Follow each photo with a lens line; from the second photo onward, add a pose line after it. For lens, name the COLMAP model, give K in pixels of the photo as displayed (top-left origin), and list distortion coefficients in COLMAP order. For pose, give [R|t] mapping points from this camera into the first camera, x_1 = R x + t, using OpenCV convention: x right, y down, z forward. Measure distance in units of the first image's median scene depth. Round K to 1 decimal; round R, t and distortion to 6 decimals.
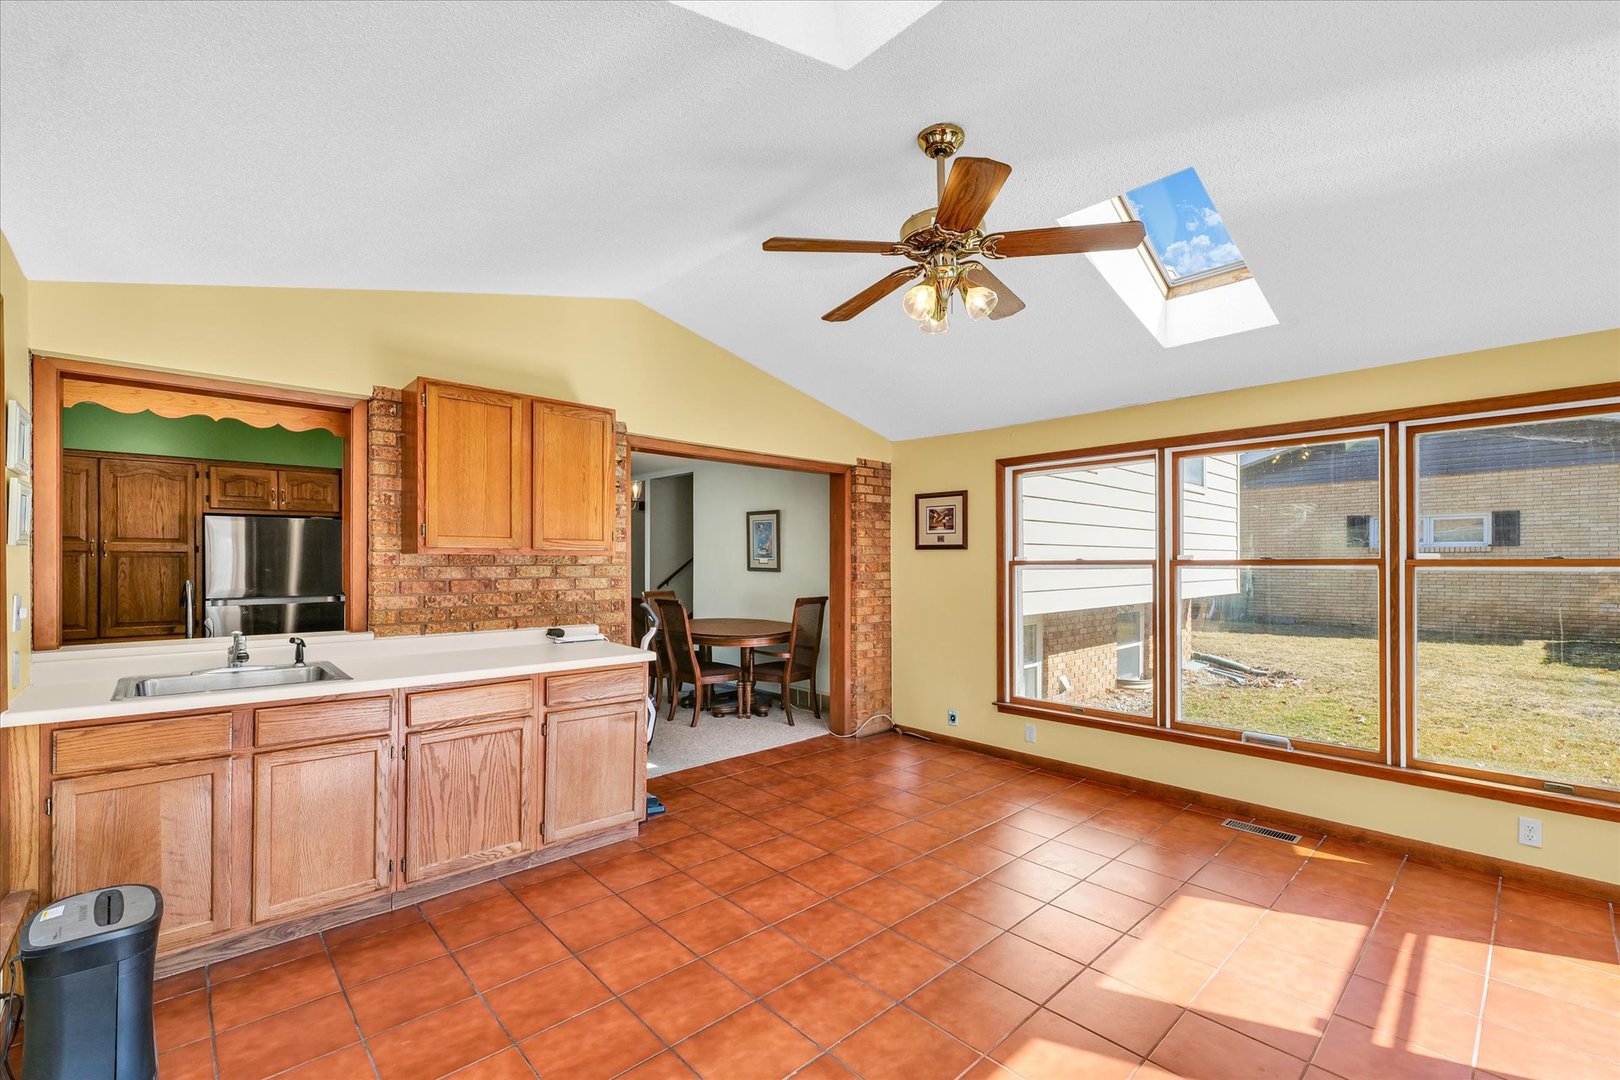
lens RADIAL K [[684.7, 0, 810.1], [0, 684.7, 554.4], [0, 0, 1]] dist [0.001376, 0.000108]
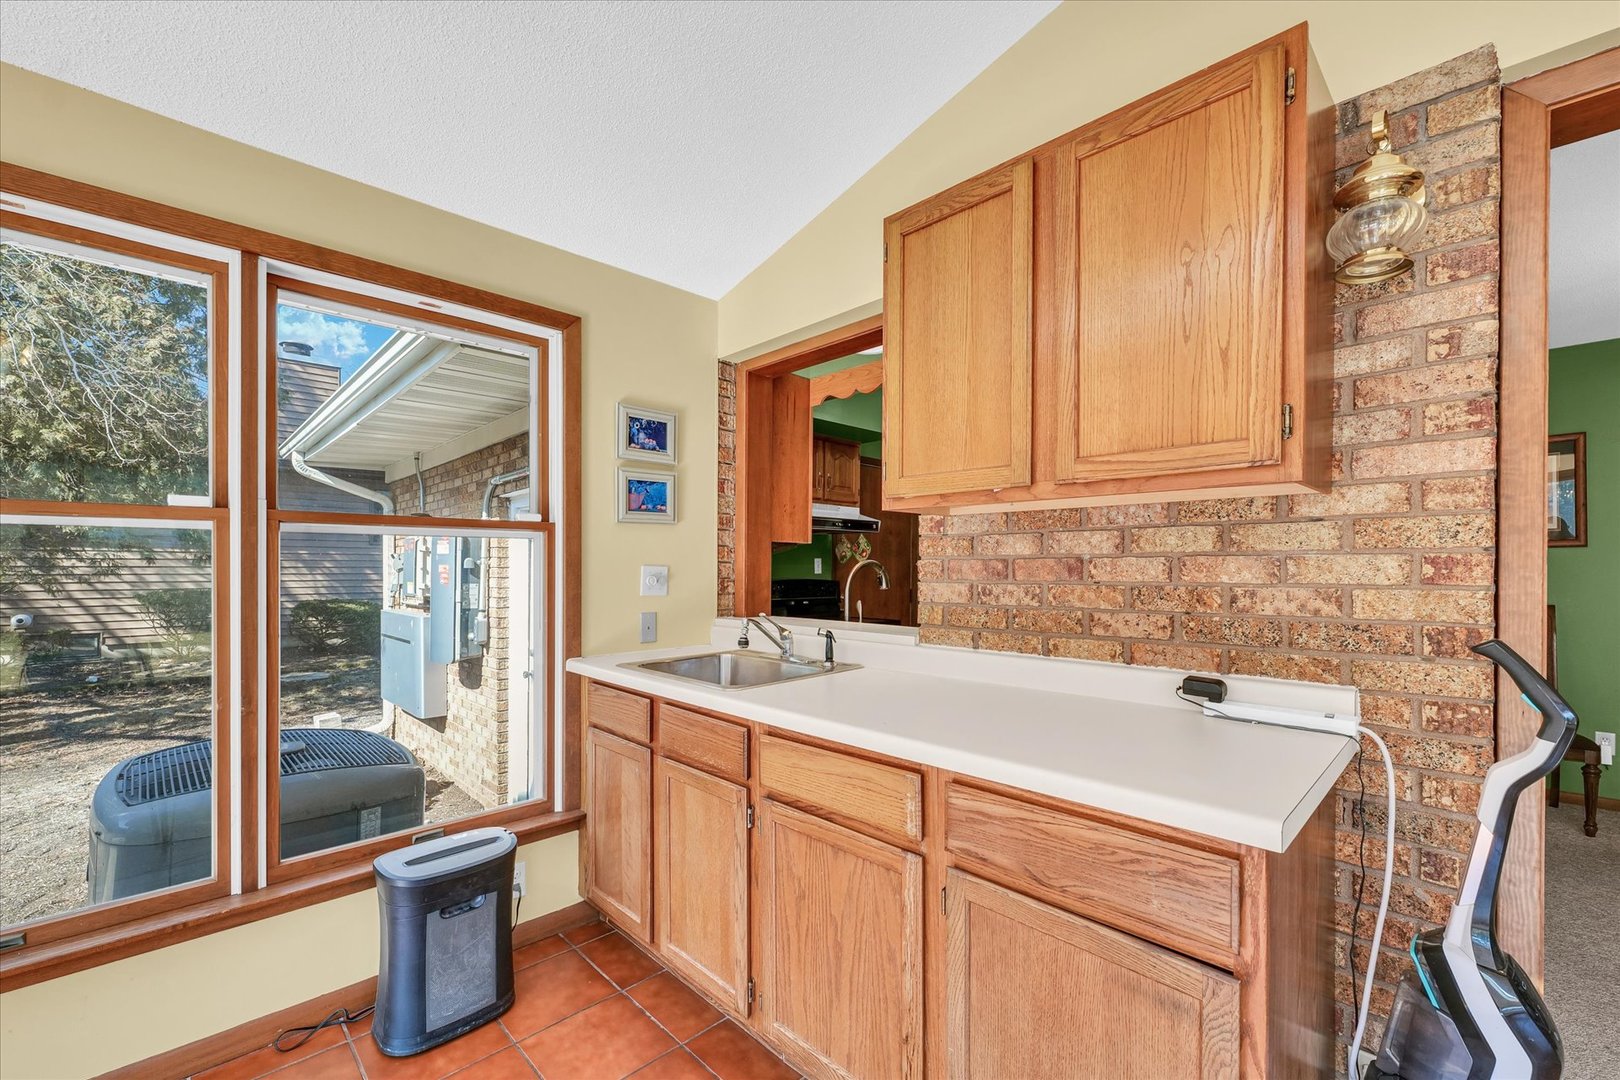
lens RADIAL K [[684.7, 0, 816.4], [0, 684.7, 570.7], [0, 0, 1]] dist [0.001376, 0.000108]
pose [[0.030886, 0.003451, -0.999517, 0.029628], [0.010910, 0.999933, 0.003790, 0.042067], [0.999463, -0.011022, 0.030846, 0.787641]]
